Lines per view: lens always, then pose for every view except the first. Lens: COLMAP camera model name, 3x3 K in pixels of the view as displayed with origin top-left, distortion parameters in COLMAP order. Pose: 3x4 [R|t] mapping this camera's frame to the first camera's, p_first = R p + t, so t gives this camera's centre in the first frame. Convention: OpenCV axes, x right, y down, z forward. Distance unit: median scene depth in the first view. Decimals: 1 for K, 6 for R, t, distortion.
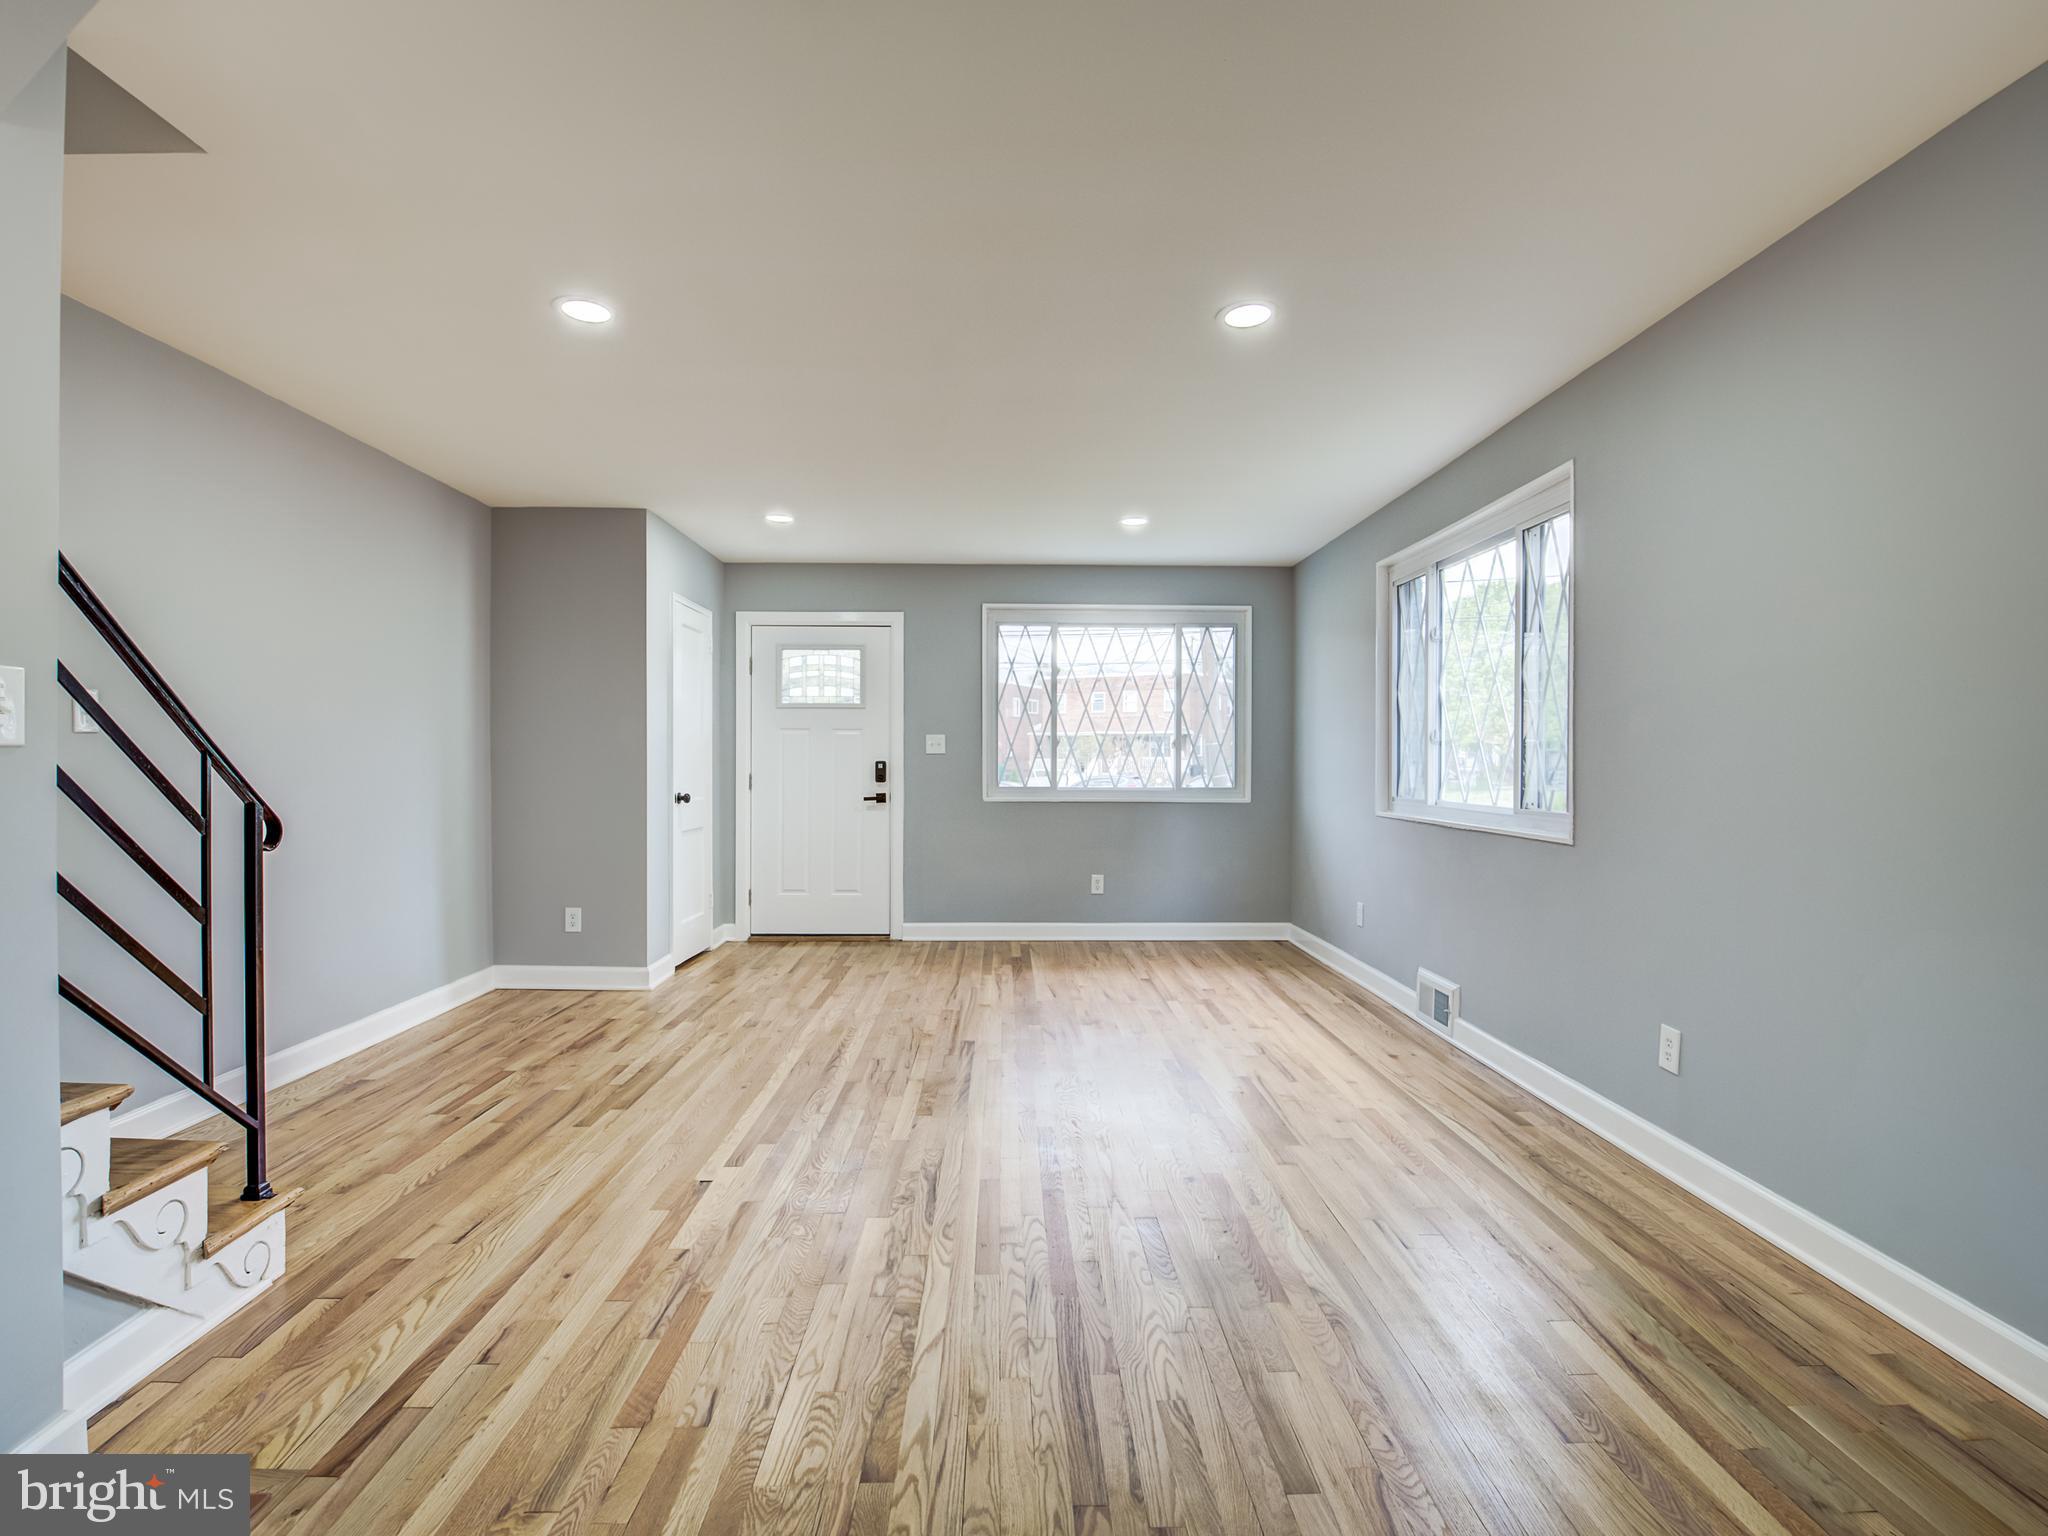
lens RADIAL K [[995.6, 0, 1023.3], [0, 995.6, 775.5], [0, 0, 1]] dist [-0.001416, -0.011169]
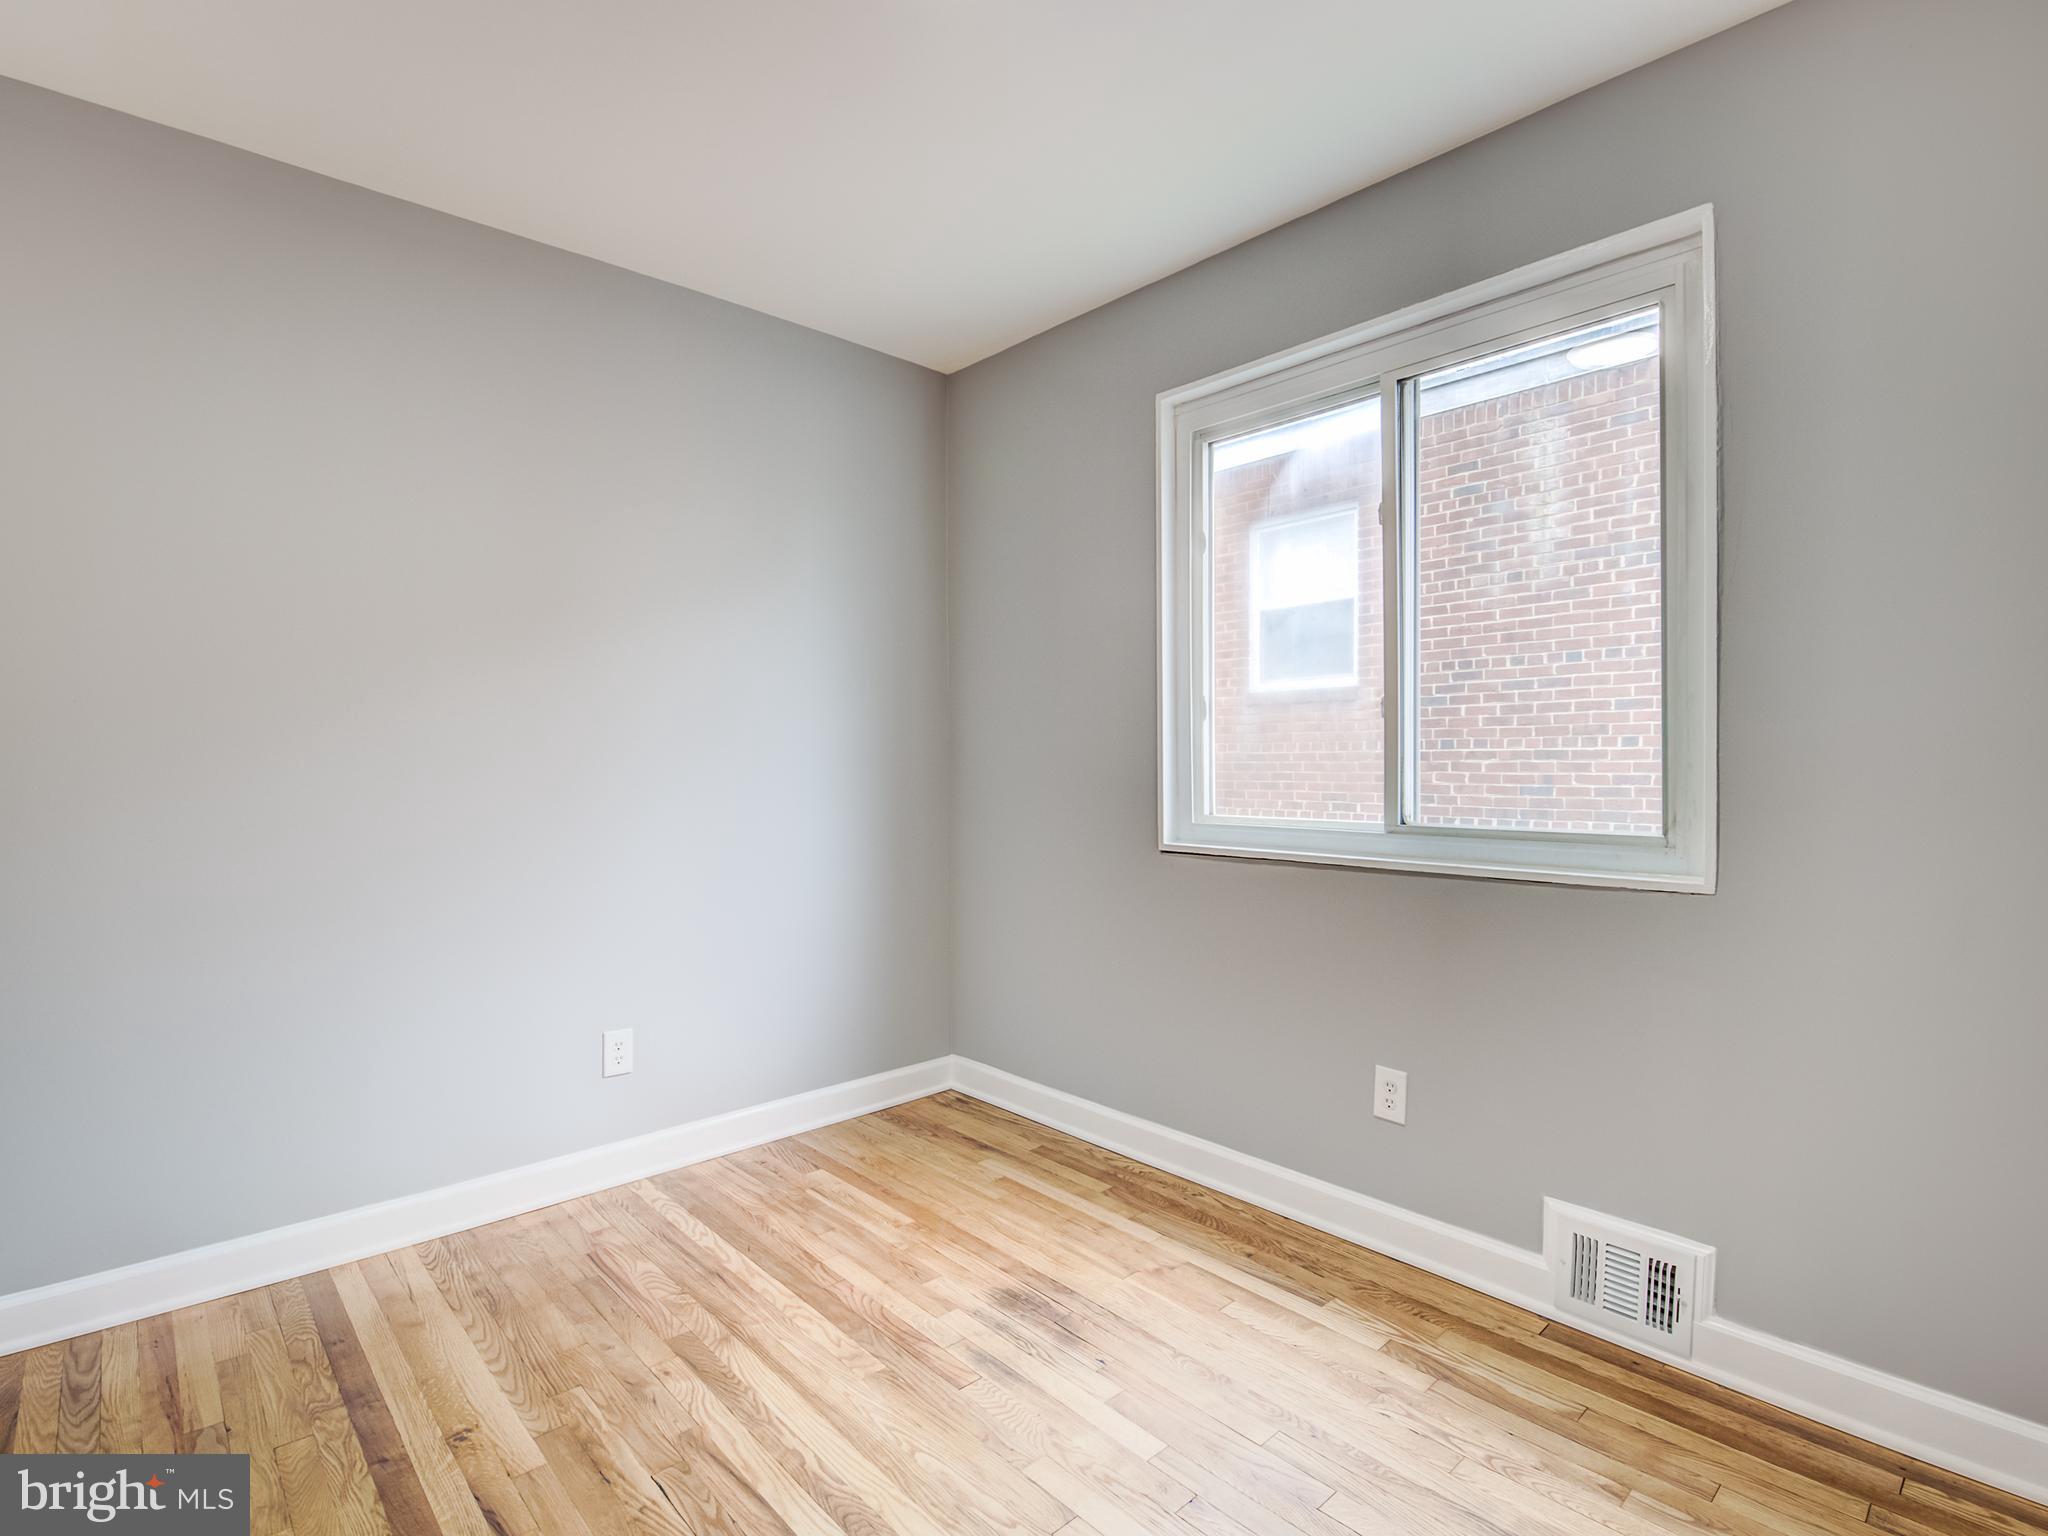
lens RADIAL K [[1001.6, 0, 1020.6], [0, 1001.6, 757.9], [0, 0, 1]] dist [0.000076, -0.010935]
pose [[0.754693, -0.007167, 0.656038, -0.096658], [0.016942, 0.999820, -0.008566, -0.010519], [-0.655859, 0.017580, 0.754679, 0.900560]]
